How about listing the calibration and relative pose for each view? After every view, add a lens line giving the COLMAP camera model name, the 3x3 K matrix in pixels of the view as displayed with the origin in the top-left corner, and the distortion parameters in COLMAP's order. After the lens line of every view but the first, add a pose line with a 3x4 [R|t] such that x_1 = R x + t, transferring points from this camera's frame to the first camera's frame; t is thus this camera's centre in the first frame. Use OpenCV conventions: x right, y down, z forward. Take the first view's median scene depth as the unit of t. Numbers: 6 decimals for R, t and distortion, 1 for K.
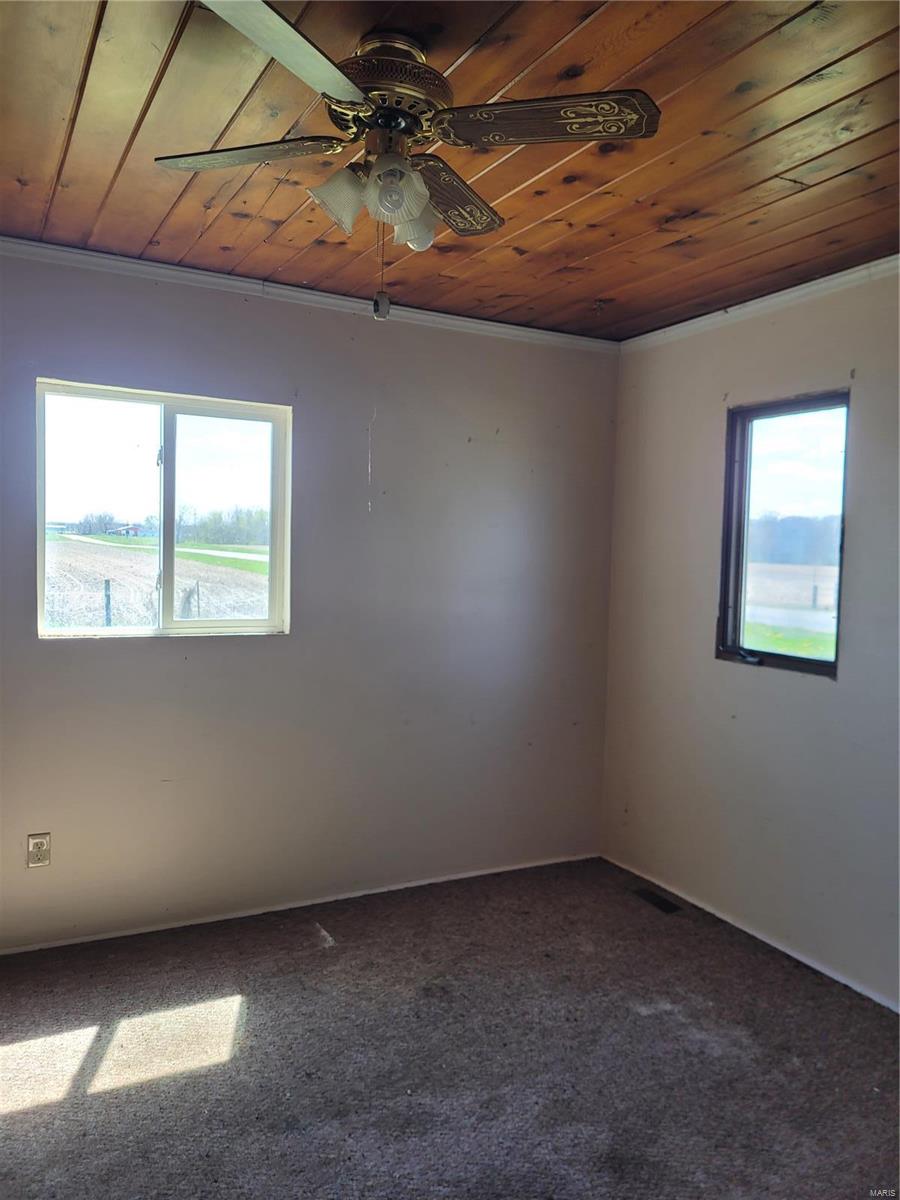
lens RADIAL K [[911.7, 0, 450.0], [0, 911.7, 600.0], [0, 0, 1]] dist [0.043993, -0.038562]
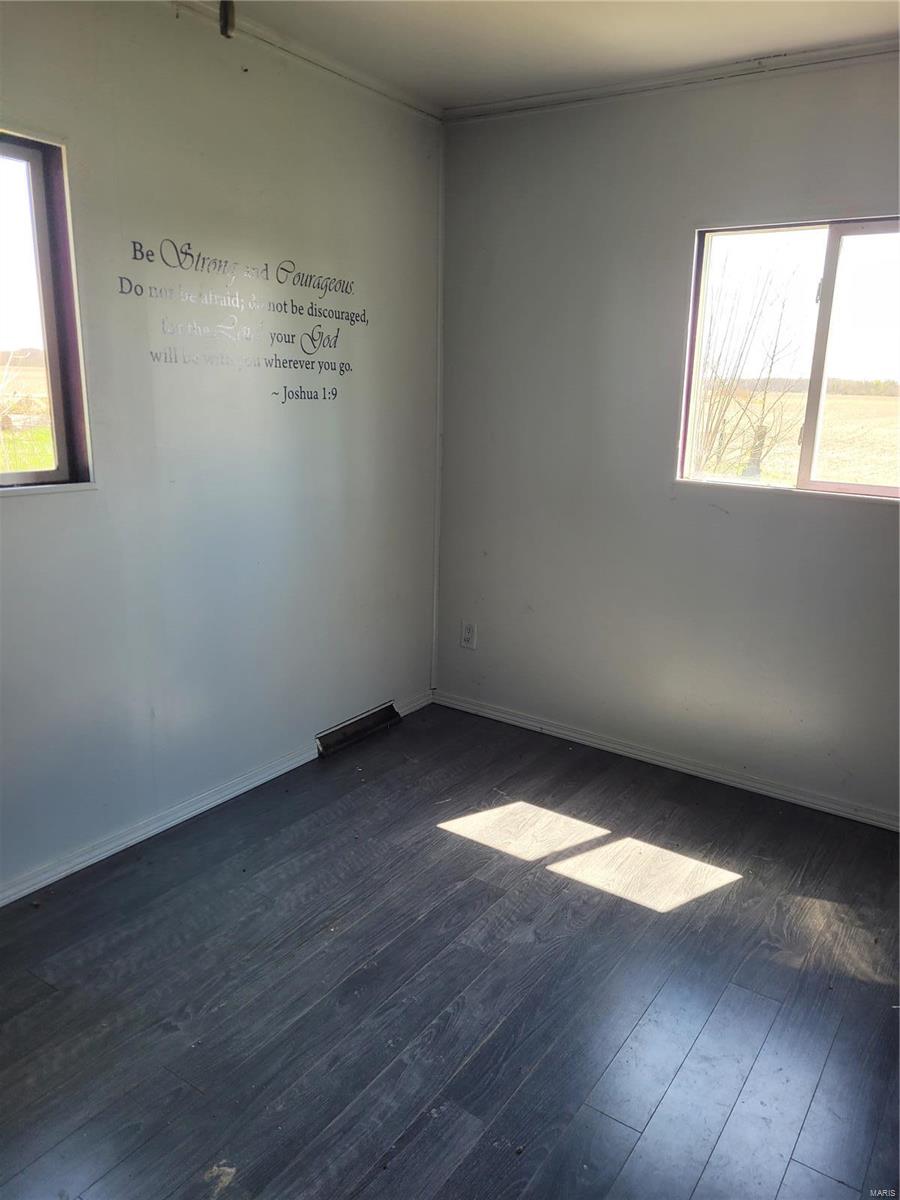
lens RADIAL K [[911.7, 0, 450.0], [0, 911.7, 600.0], [0, 0, 1]] dist [0.043993, -0.038562]
pose [[0.455273, 0.204202, -0.866619, 0.428675], [-0.066328, 0.978418, 0.195701, -0.015175], [0.887878, -0.031616, 0.458992, 0.324155]]
